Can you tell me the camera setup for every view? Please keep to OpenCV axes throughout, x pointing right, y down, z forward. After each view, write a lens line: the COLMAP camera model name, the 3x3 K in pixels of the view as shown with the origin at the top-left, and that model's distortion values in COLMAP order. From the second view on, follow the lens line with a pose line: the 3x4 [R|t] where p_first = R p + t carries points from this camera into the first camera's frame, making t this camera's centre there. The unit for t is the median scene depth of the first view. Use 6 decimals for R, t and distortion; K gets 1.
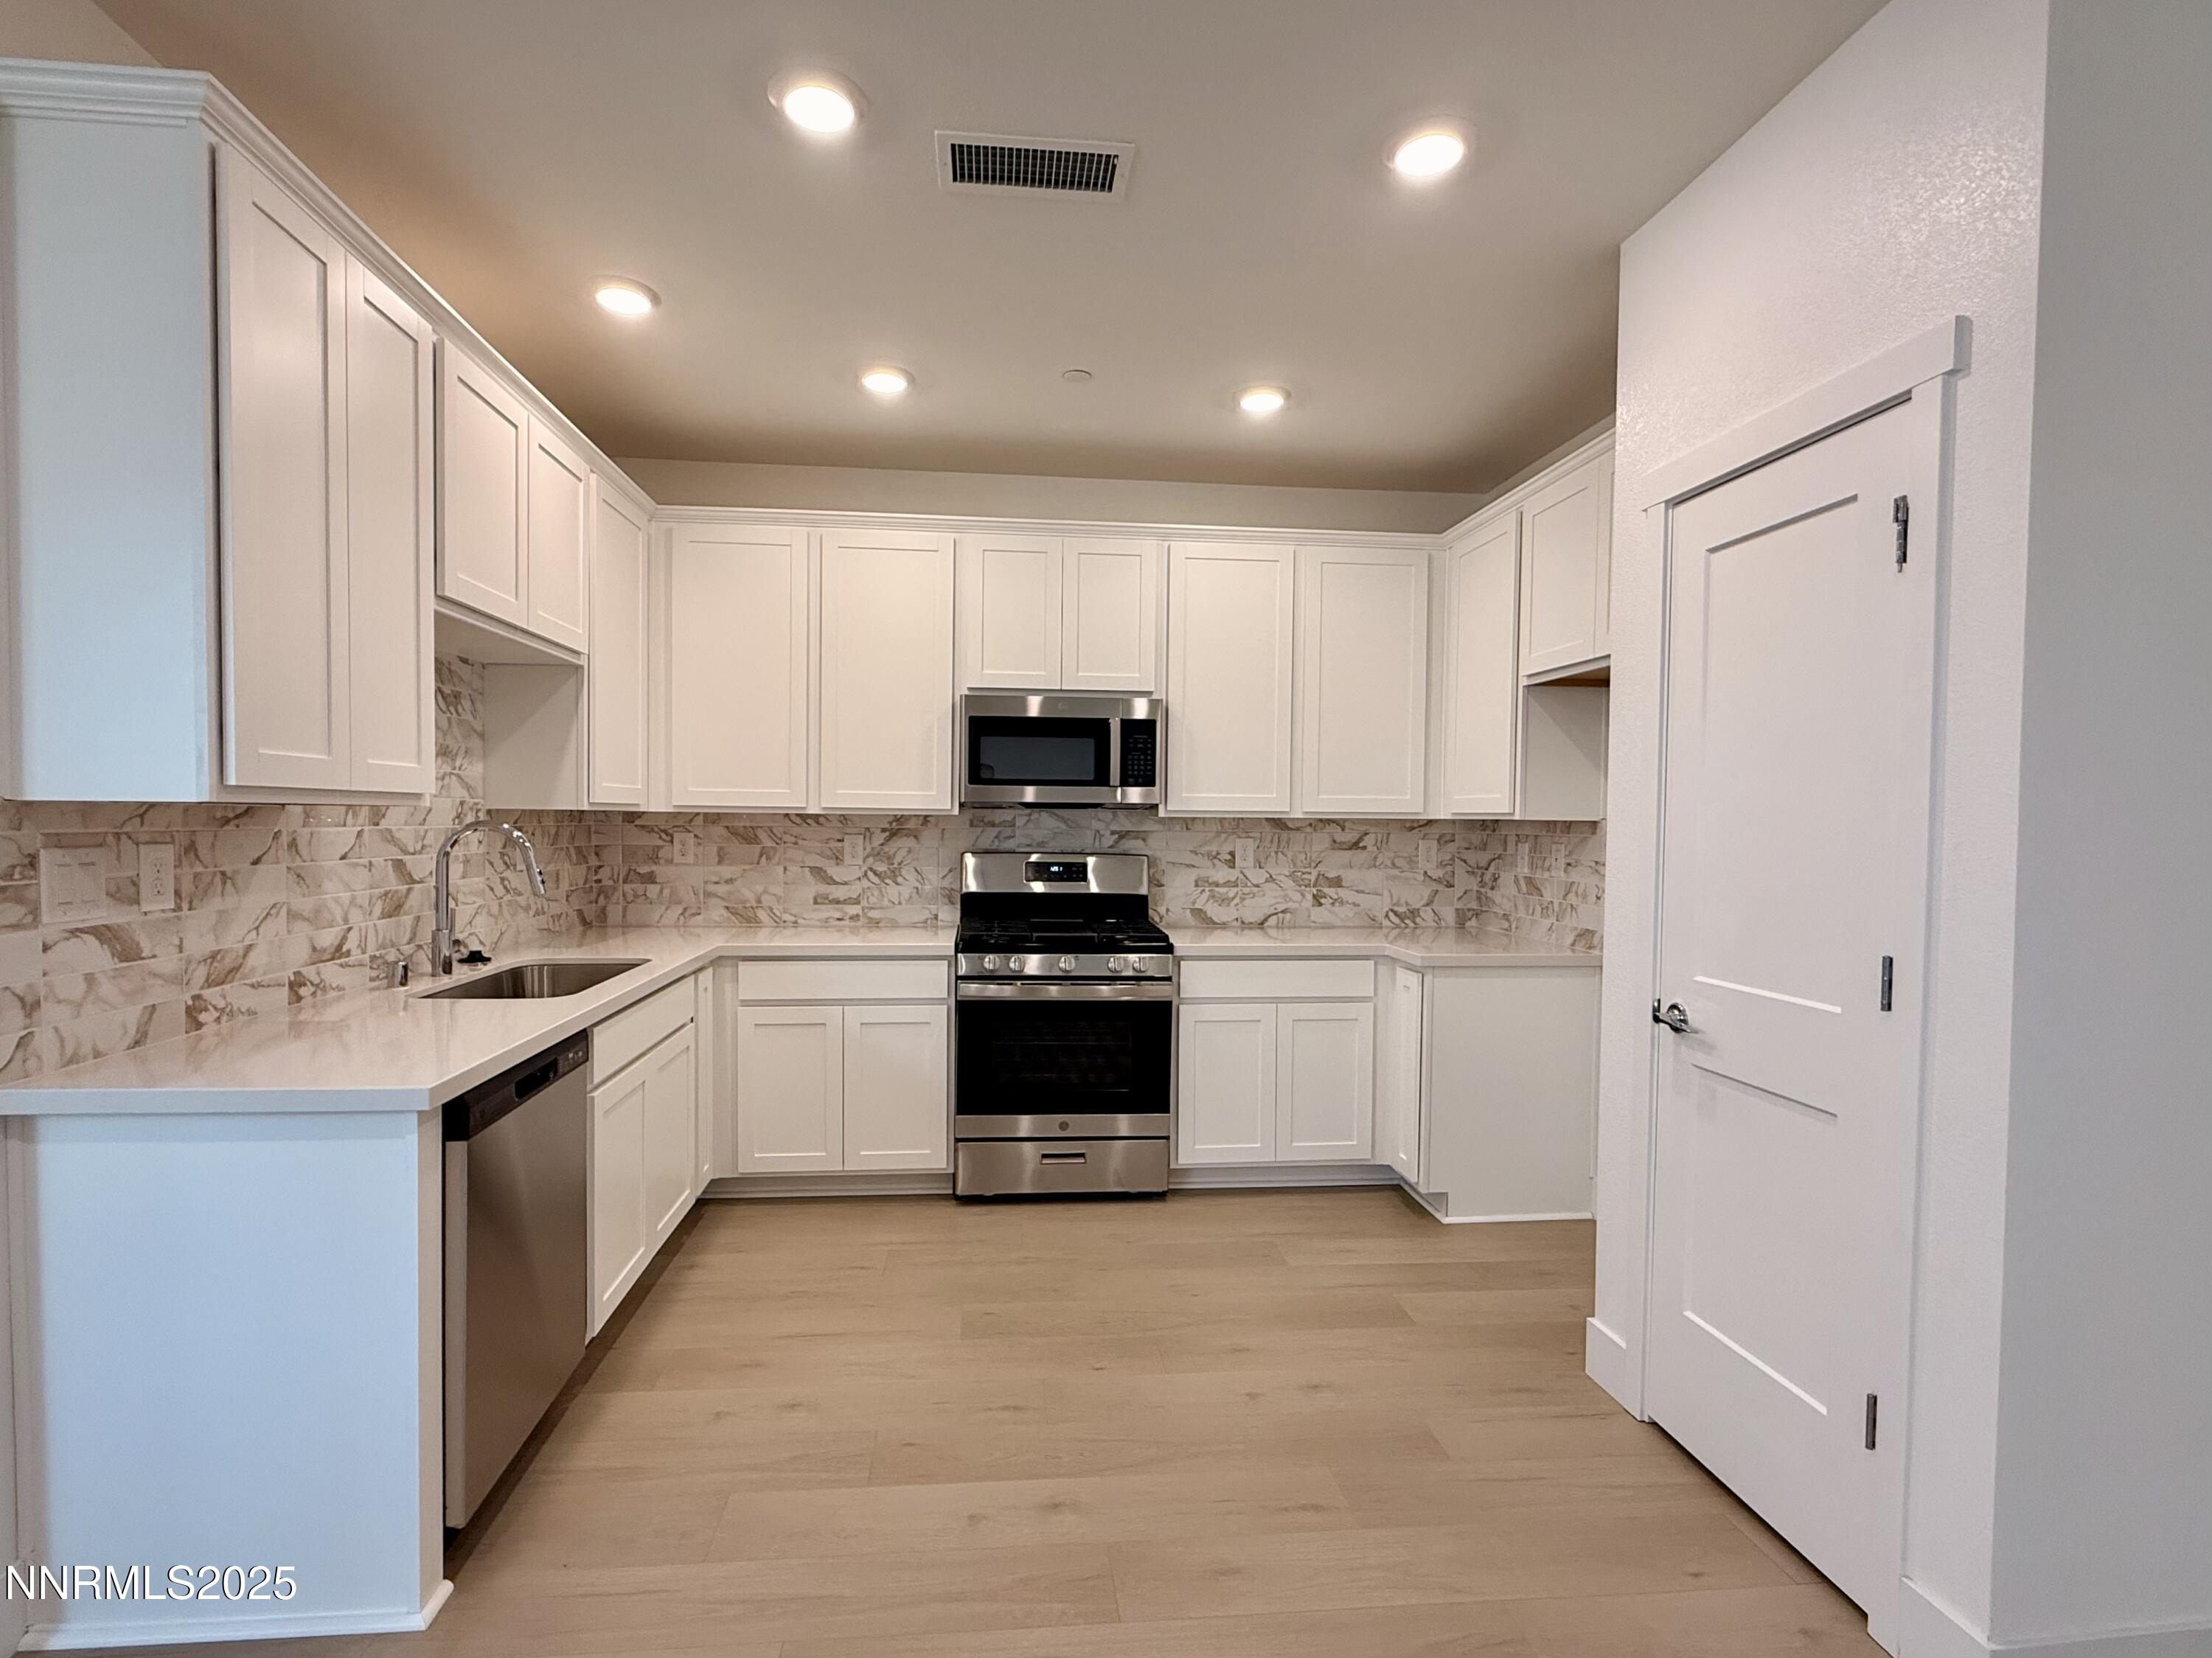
lens RADIAL K [[1012.1, 0, 1124.3], [0, 1012.1, 845.4], [0, 0, 1]] dist [0.005073, 0.000734]
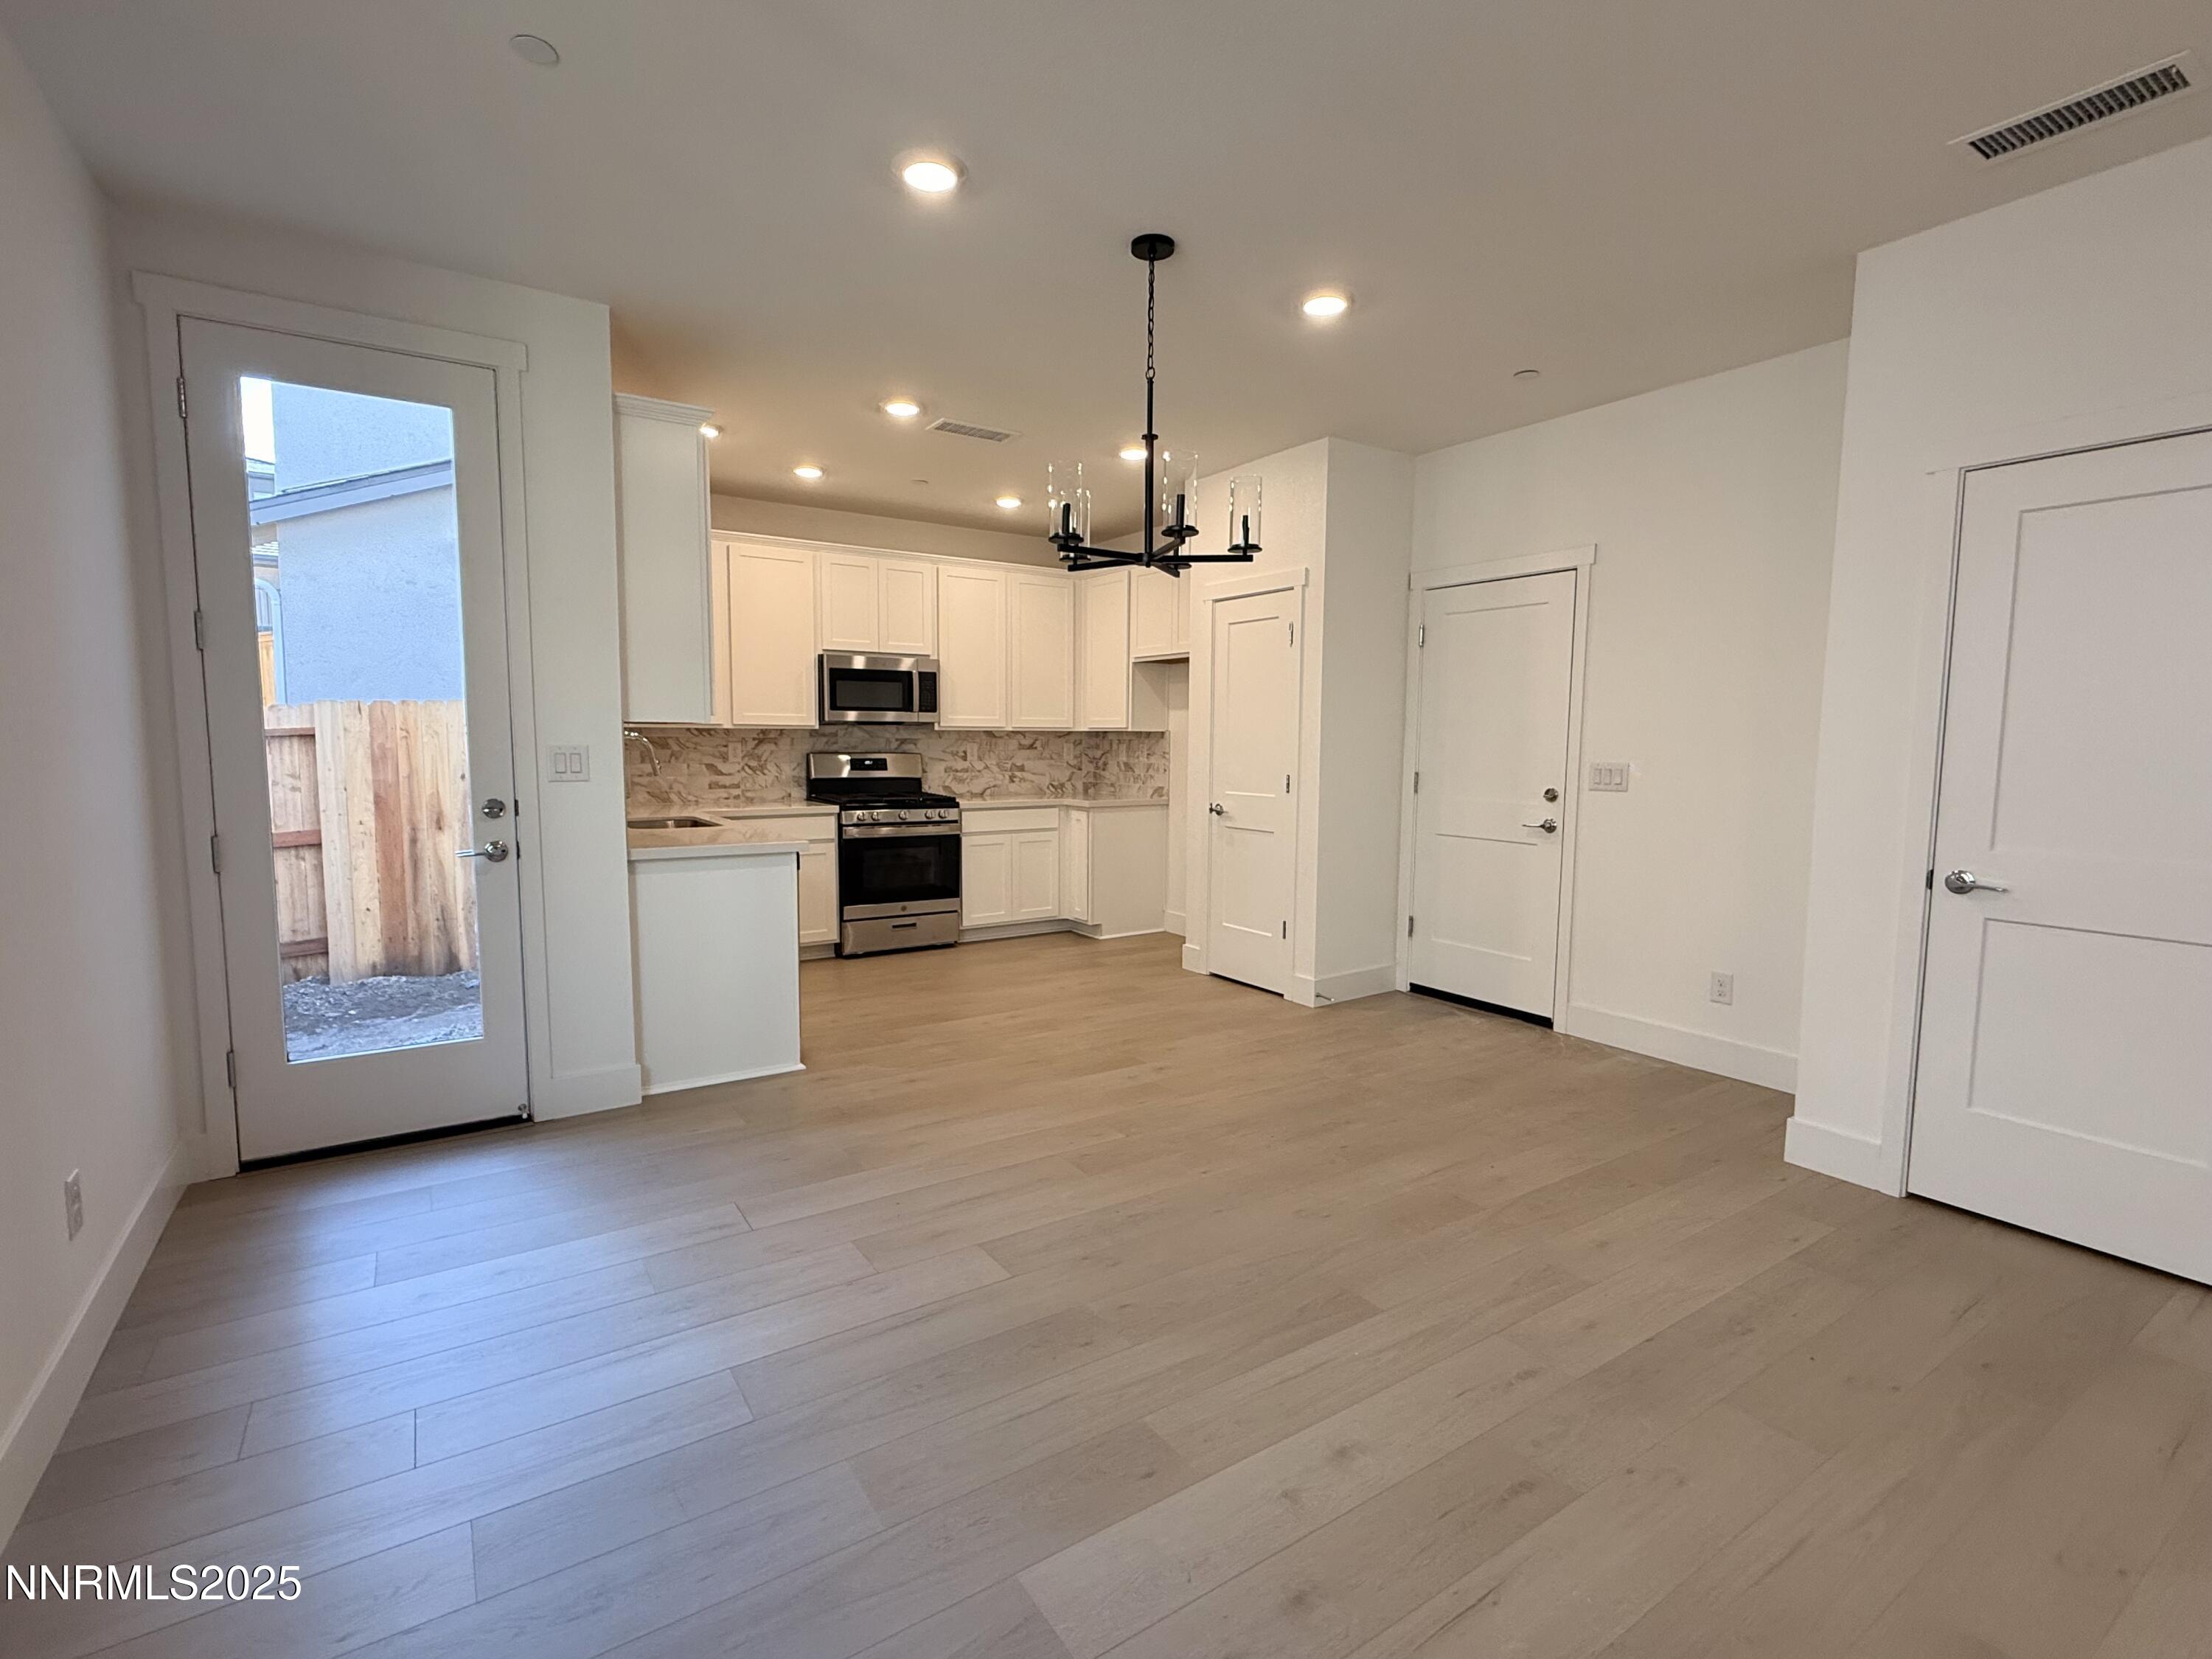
lens RADIAL K [[1012.2, 0, 1115.1], [0, 1012.2, 837.2], [0, 0, 1]] dist [0.005073, 0.000734]
pose [[0.876564, -0.052250, 0.478441, -0.535241], [0.015780, 0.996675, 0.079935, 0.020318], [-0.481027, -0.062518, 0.874474, -0.650626]]
